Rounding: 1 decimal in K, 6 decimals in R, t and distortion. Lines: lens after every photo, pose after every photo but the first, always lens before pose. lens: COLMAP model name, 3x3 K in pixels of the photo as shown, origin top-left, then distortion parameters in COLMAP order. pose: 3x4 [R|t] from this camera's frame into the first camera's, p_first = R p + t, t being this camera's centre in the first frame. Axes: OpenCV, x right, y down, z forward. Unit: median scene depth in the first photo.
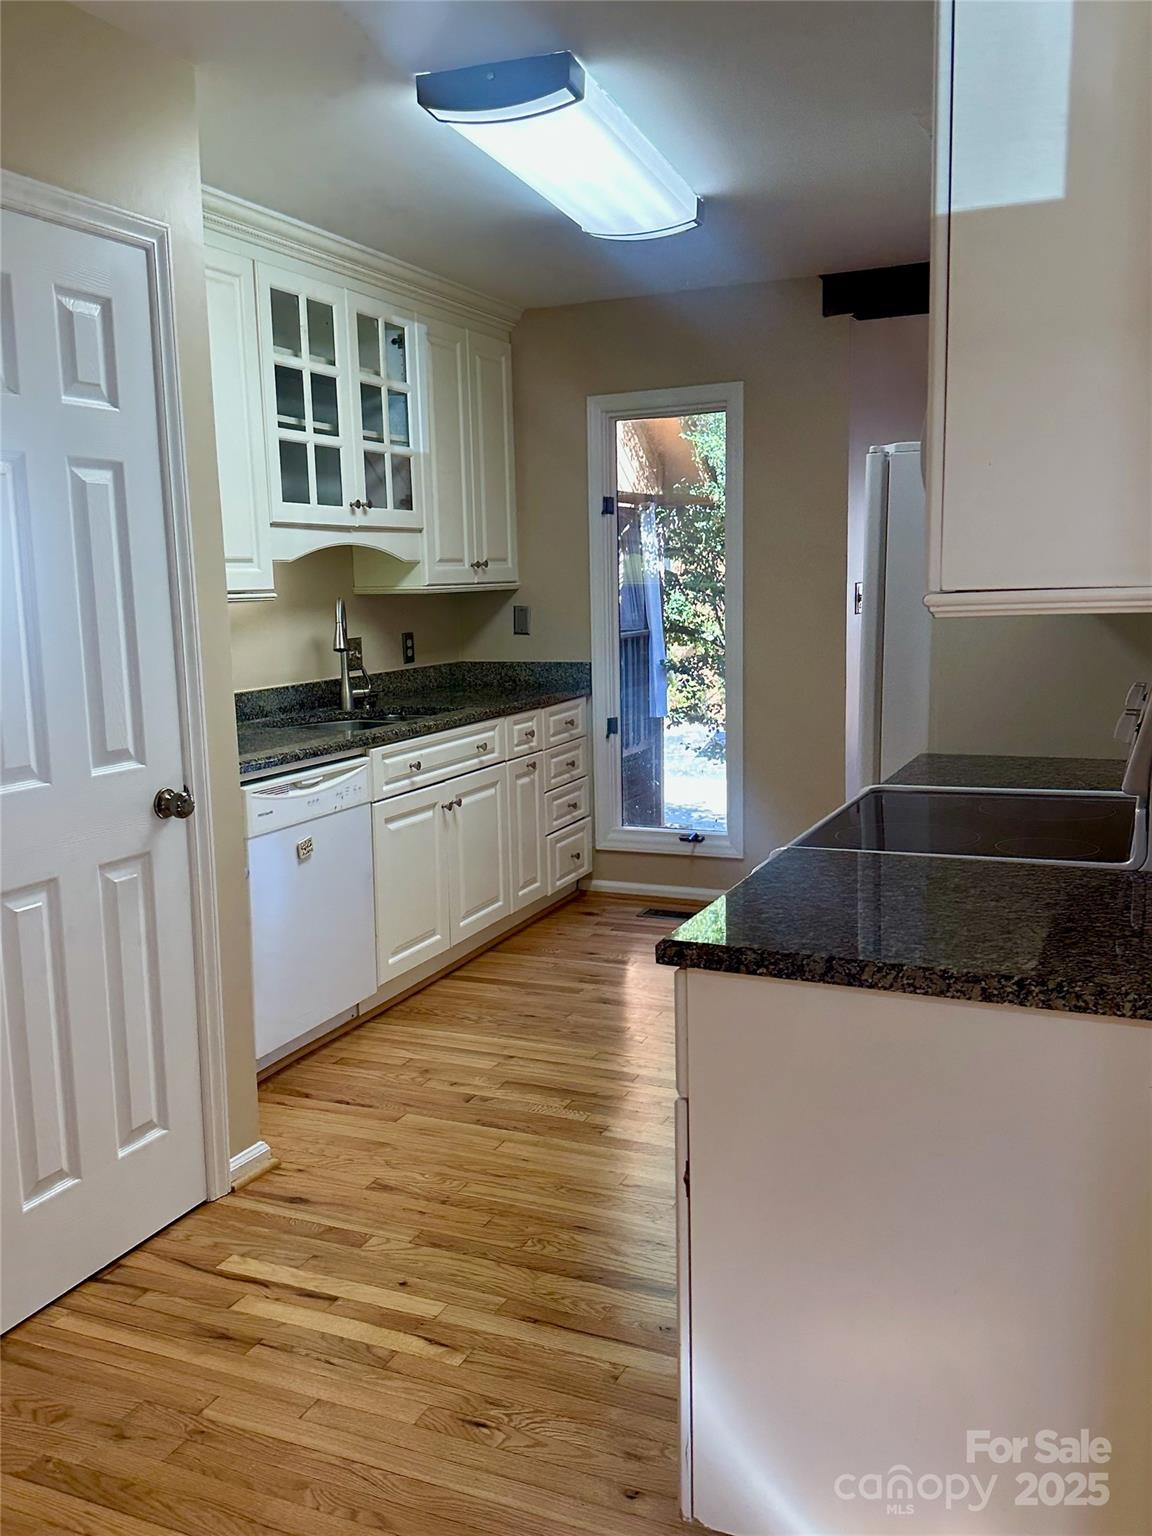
lens RADIAL K [[1298.7, 0, 576.8], [0, 1298.7, 768.8], [0, 0, 1]] dist [0.000446, -0.000523]
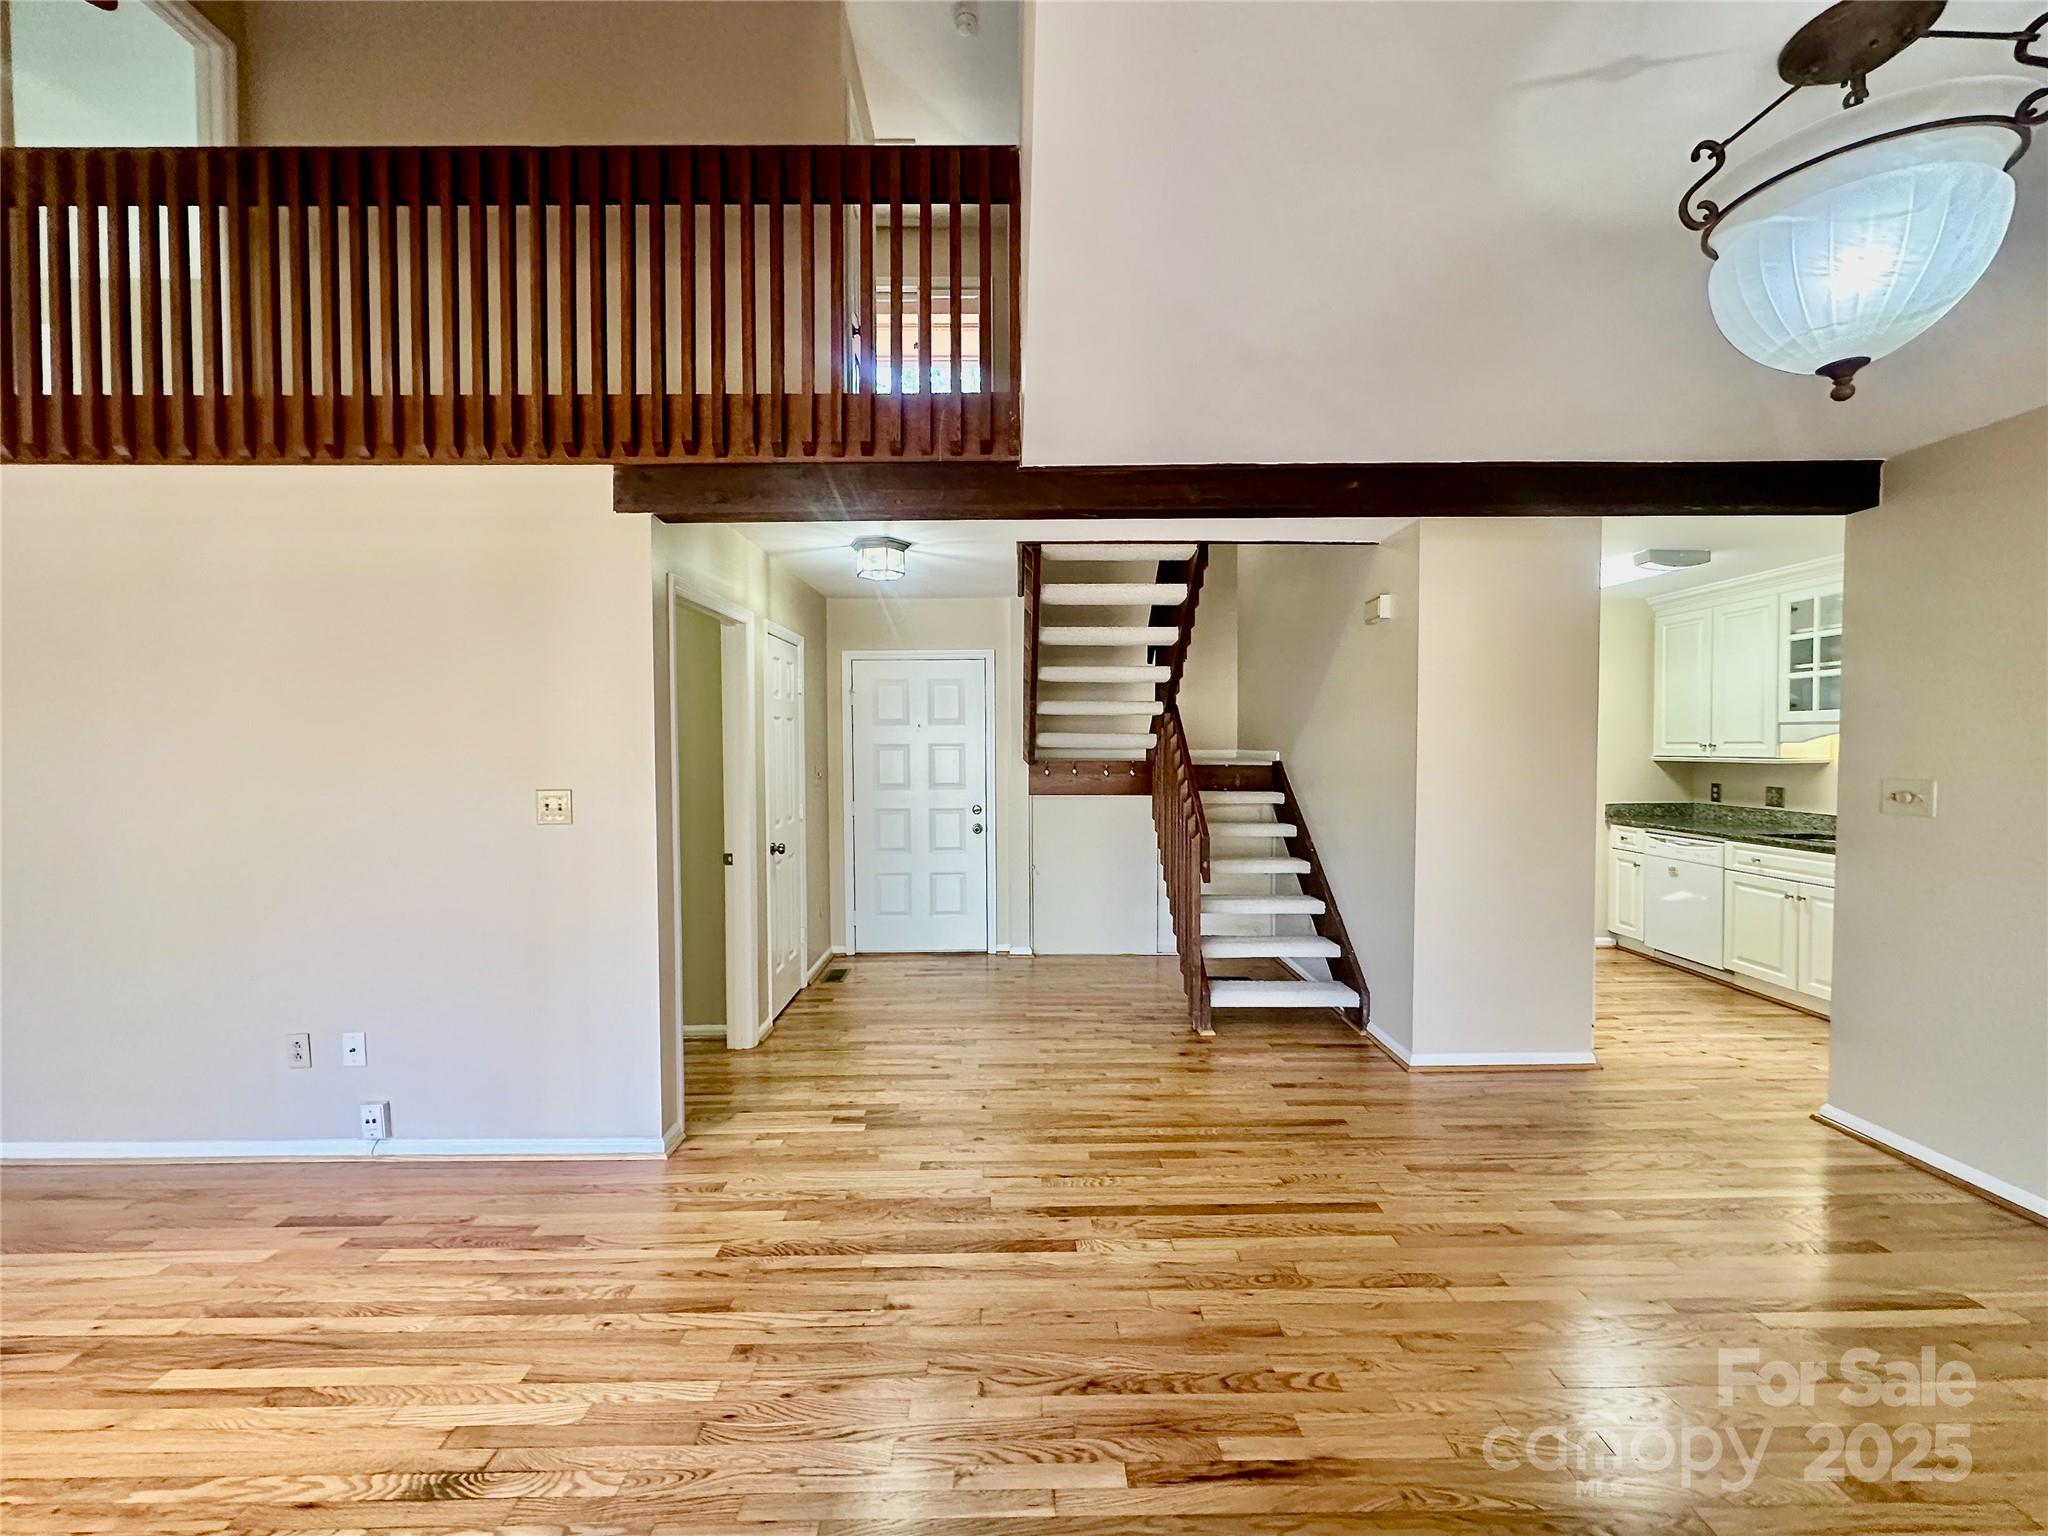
lens RADIAL K [[823.2, 0, 1026.1], [0, 823.2, 763.9], [0, 0, 1]] dist [-0.000096, -0.000011]
pose [[-0.908223, 0.029878, -0.417419, 1.268024], [-0.045640, 0.984427, 0.169766, -0.282191], [0.415991, 0.173236, -0.892715, 1.607092]]
